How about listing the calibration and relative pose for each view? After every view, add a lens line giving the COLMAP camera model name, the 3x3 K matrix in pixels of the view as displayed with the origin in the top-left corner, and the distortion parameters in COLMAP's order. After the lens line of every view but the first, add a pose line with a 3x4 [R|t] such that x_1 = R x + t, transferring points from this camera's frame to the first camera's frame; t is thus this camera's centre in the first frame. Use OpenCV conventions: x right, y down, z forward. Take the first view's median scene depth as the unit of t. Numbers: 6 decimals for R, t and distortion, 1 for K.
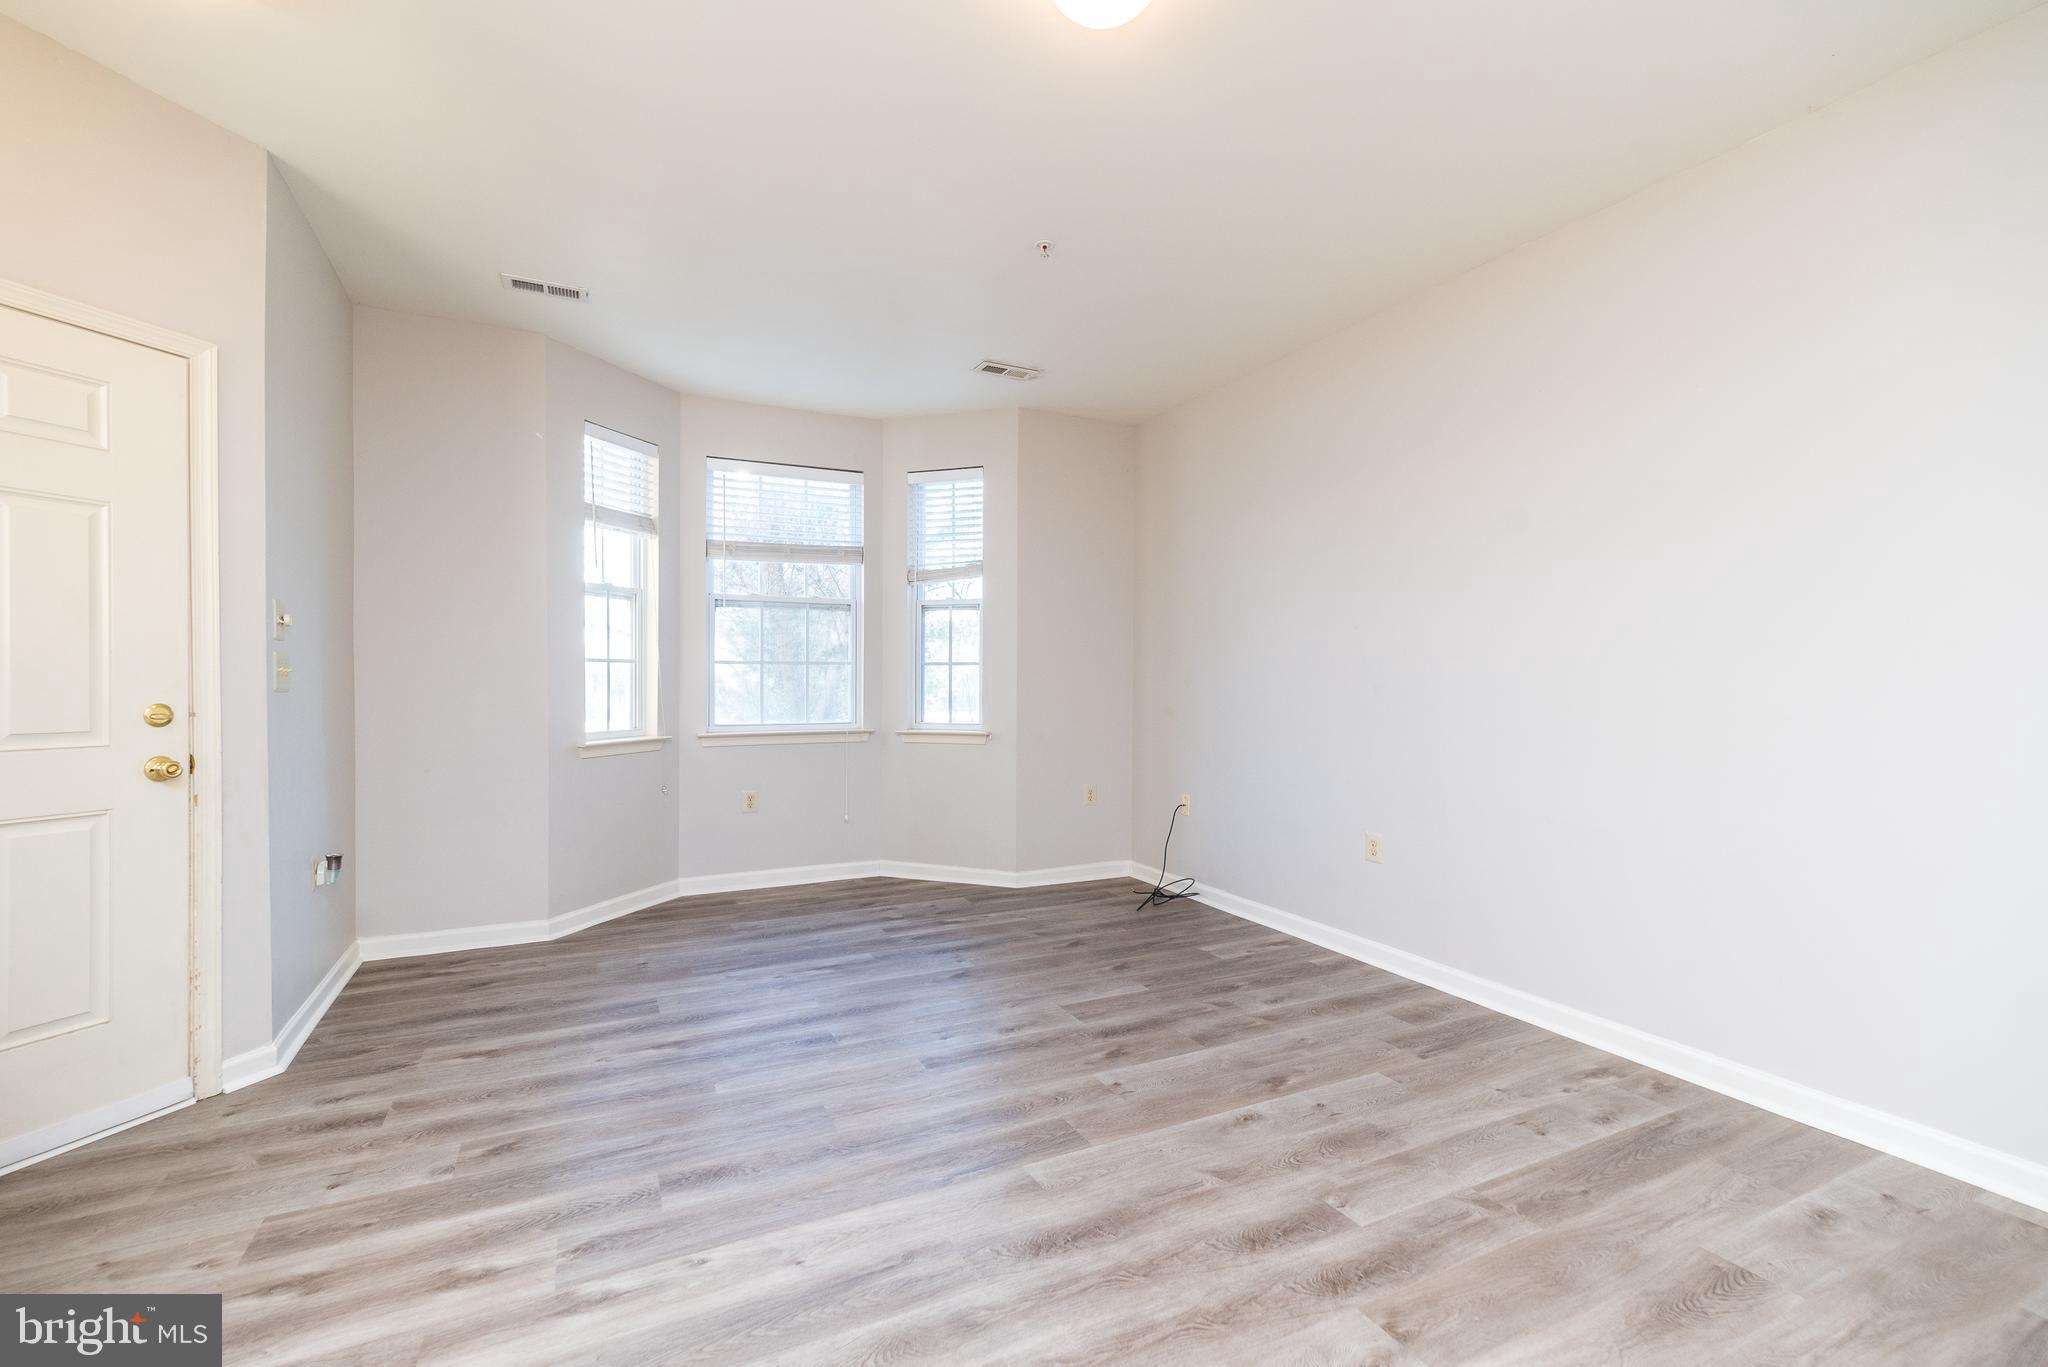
lens RADIAL K [[912.6, 0, 1022.5], [0, 912.6, 690.3], [0, 0, 1]] dist [0.010481, -0.000297]
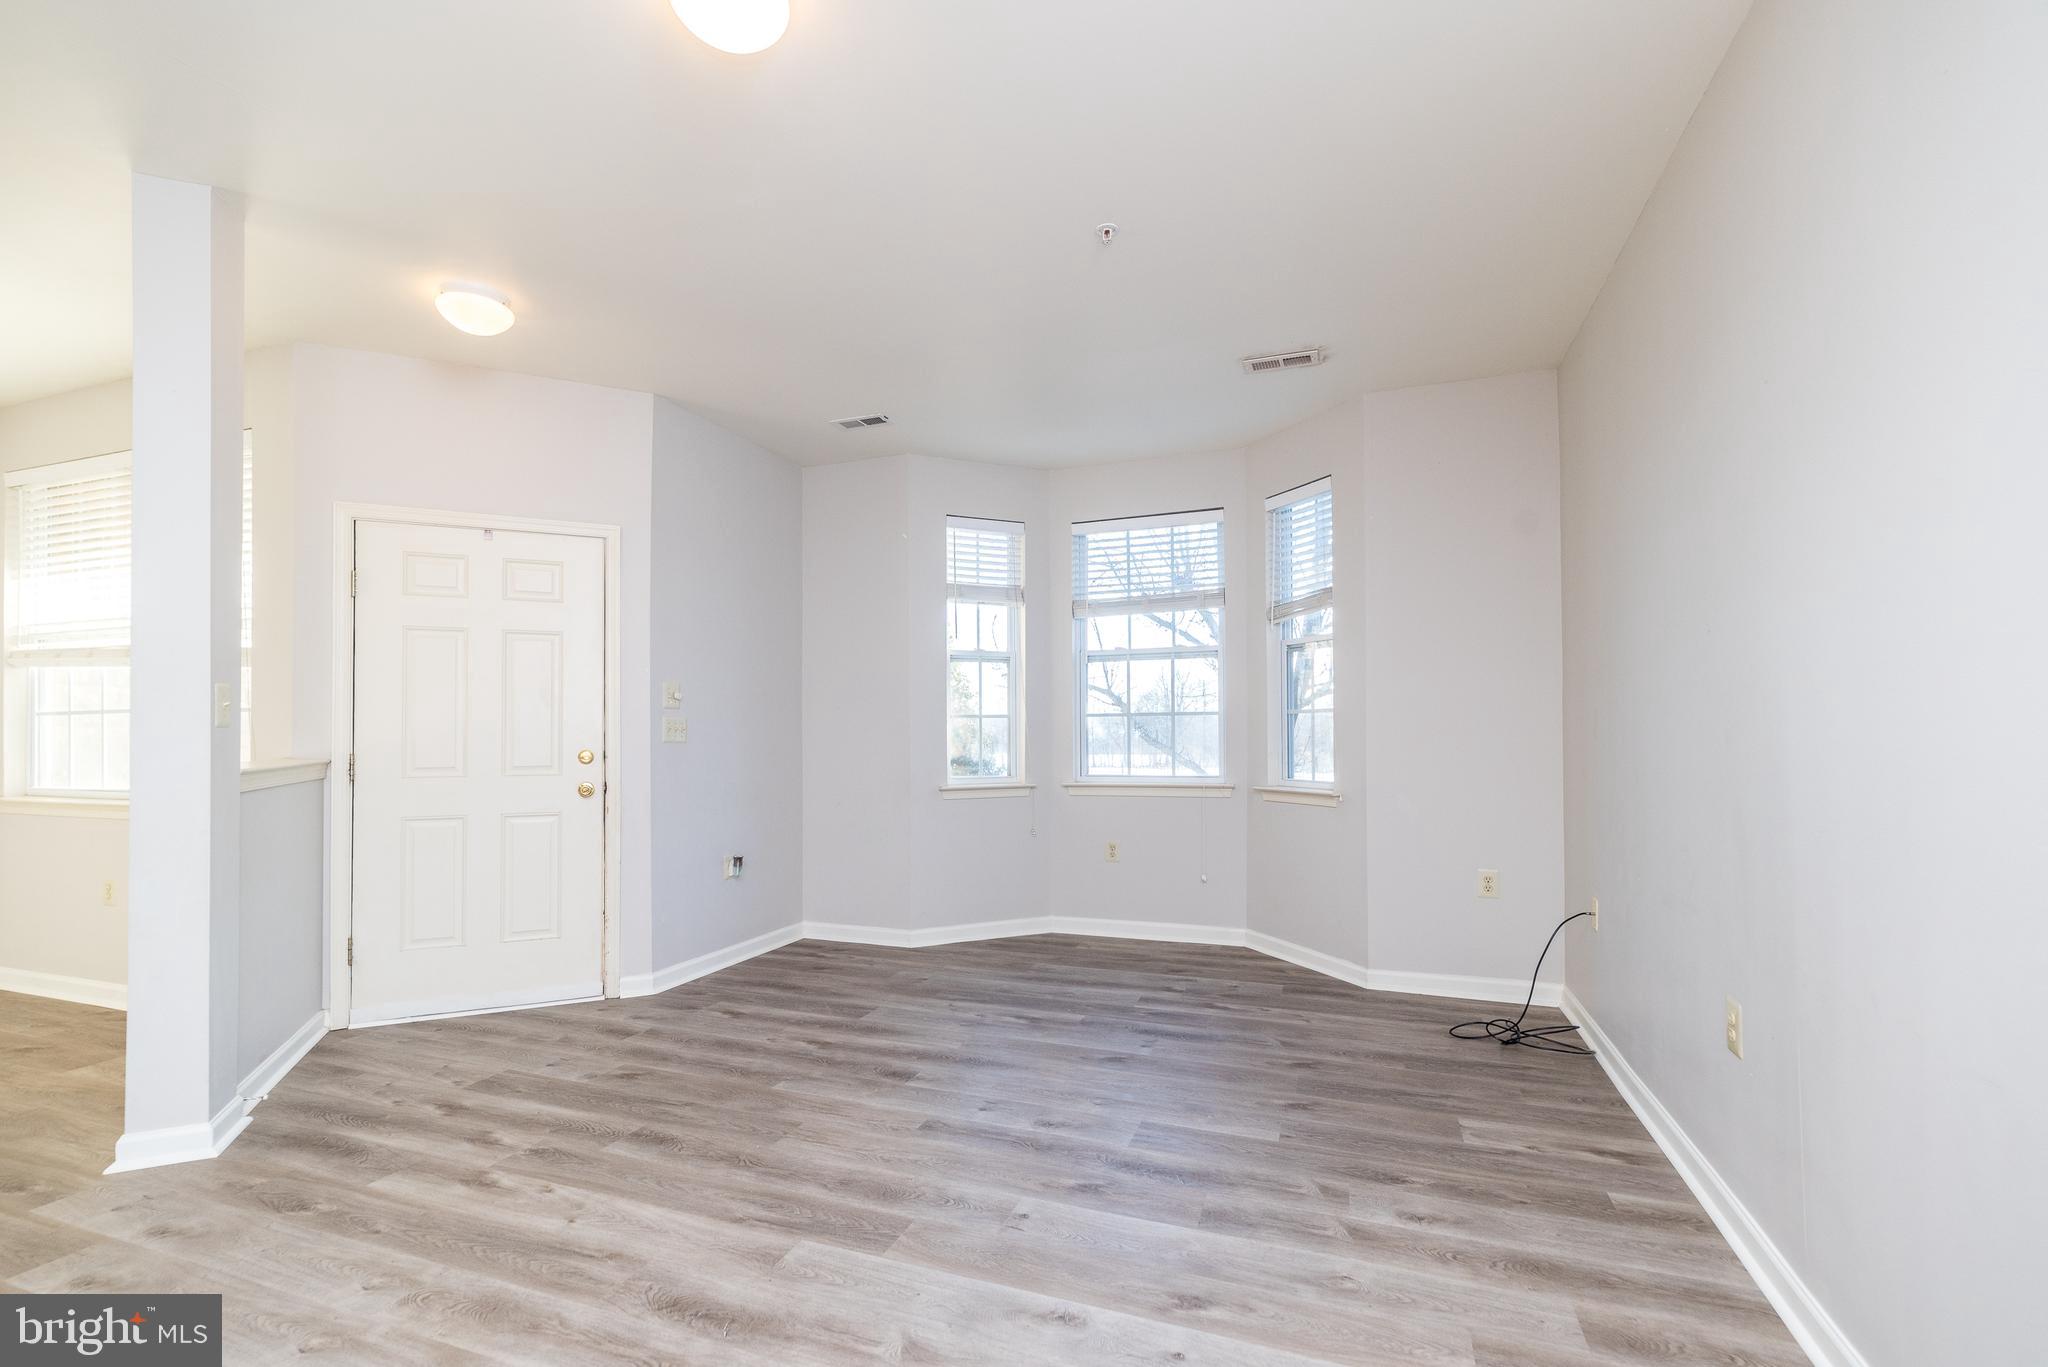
lens RADIAL K [[912.6, 0, 1010.6], [0, 912.6, 721.8], [0, 0, 1]] dist [0.010481, -0.000297]
pose [[0.666058, -0.017117, -0.745703, 0.540371], [0.001255, 0.999761, -0.021827, 0.000144], [0.745899, 0.013602, 0.665921, 0.322703]]
